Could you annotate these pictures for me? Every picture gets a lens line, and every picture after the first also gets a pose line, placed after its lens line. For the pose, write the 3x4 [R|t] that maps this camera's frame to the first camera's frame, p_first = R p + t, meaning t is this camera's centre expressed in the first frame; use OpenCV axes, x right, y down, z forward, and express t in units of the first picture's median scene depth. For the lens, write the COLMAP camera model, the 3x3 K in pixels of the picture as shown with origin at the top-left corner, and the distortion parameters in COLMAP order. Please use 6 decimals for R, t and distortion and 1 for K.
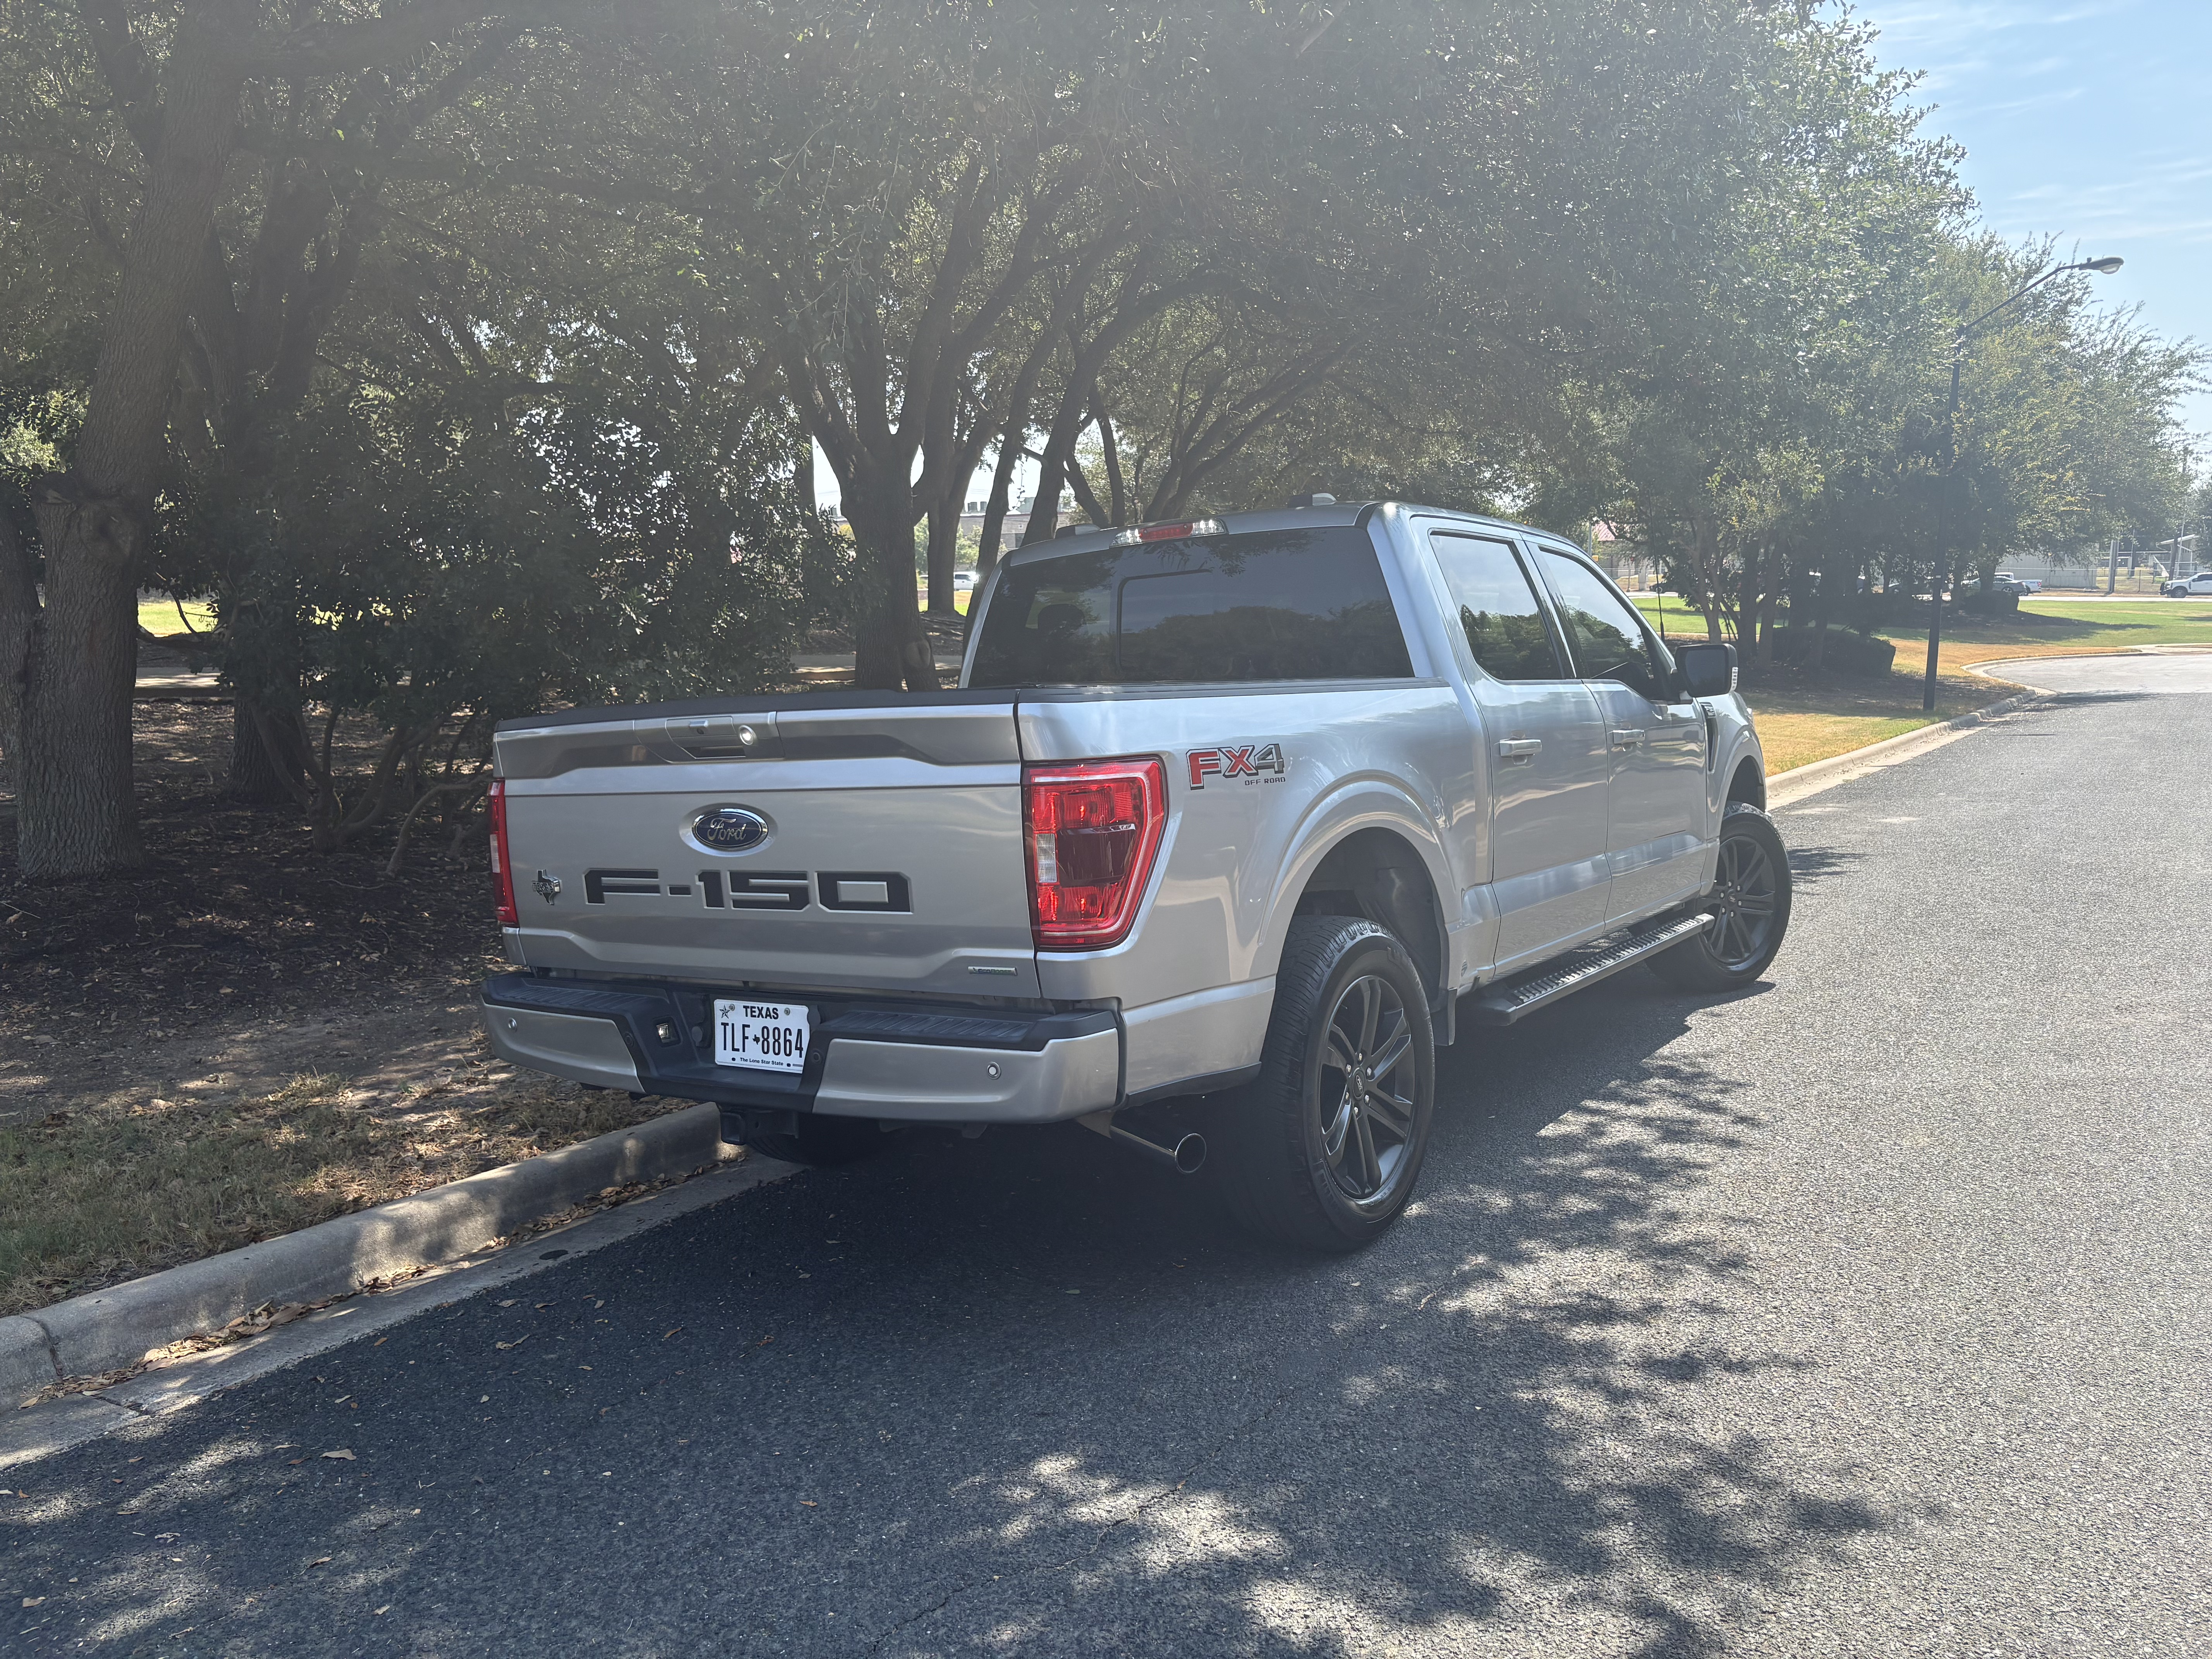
lens RADIAL K [[1715.3, 0, 1106.0], [0, 1715.3, 829.5], [0, 0, 1]] dist [-0.000218, -0.004911]
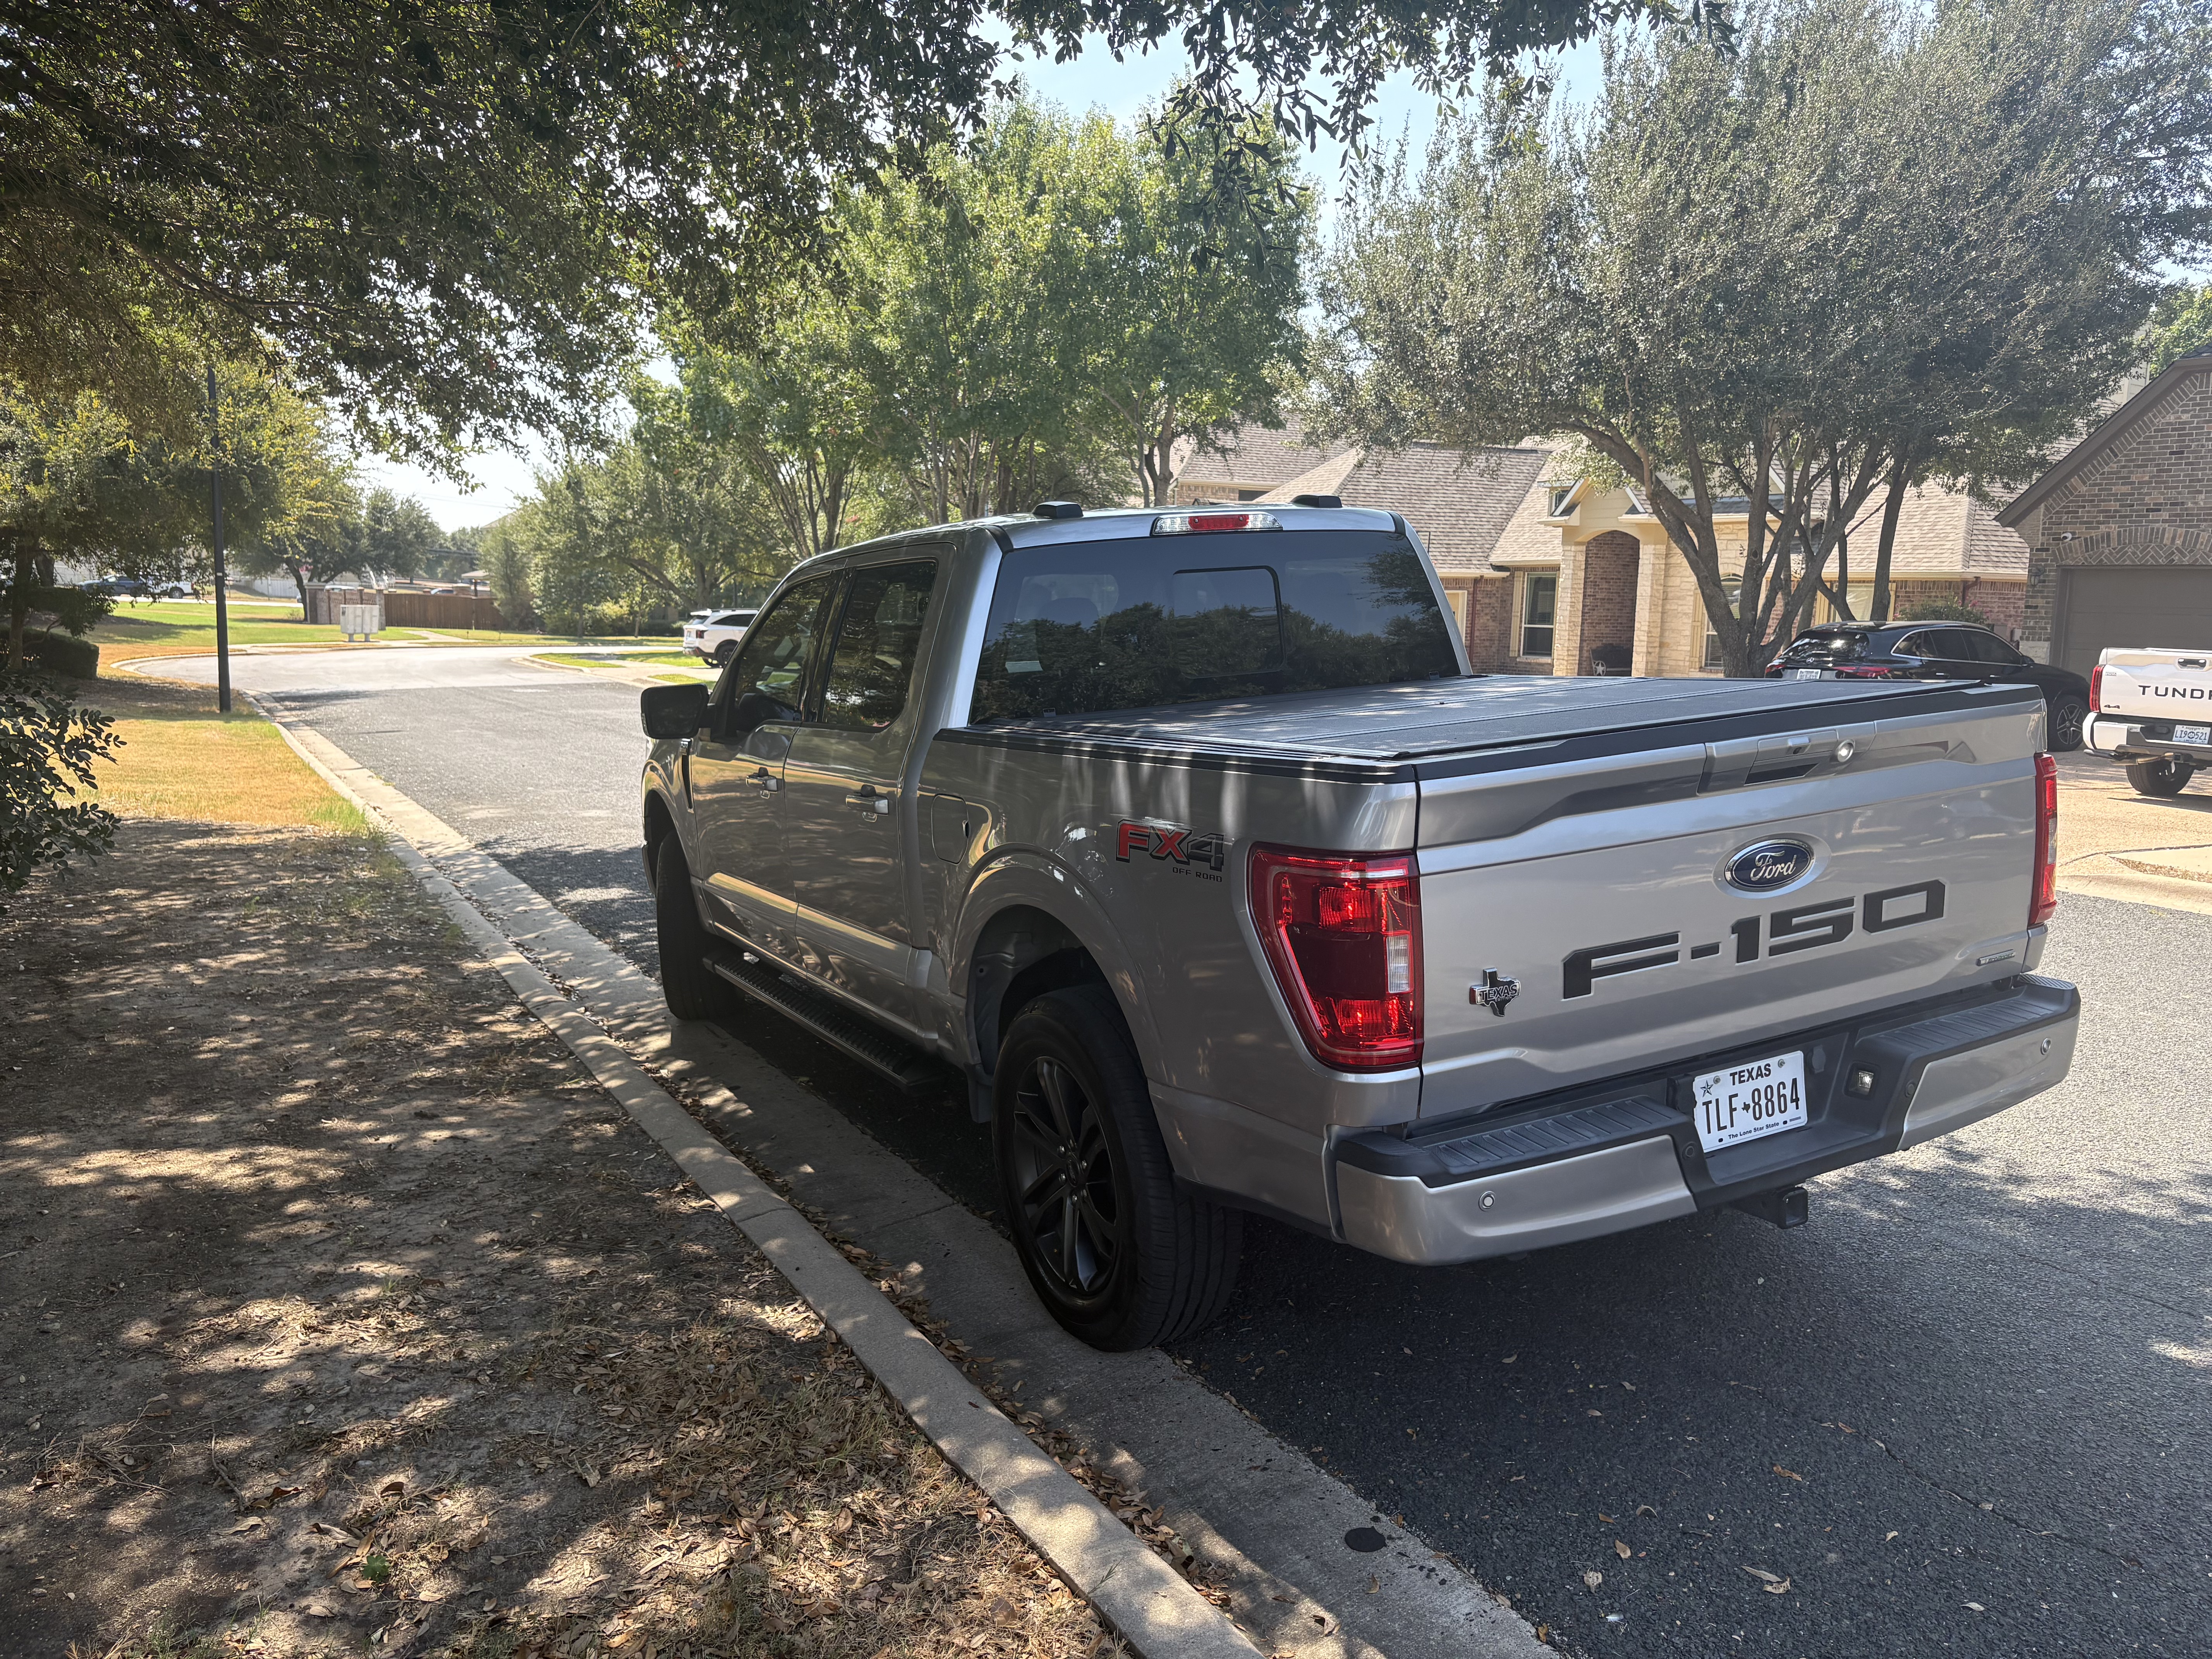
lens RADIAL K [[1663.1, 0, 1106.0], [0, 1663.1, 829.5], [0, 0, 1]] dist [-0.002513, 0.004322]
pose [[0.458540, -0.095993, 0.883474, -1.079817], [0.090751, 0.994010, 0.060902, -0.096191], [-0.884028, 0.052250, 0.464504, 0.895846]]
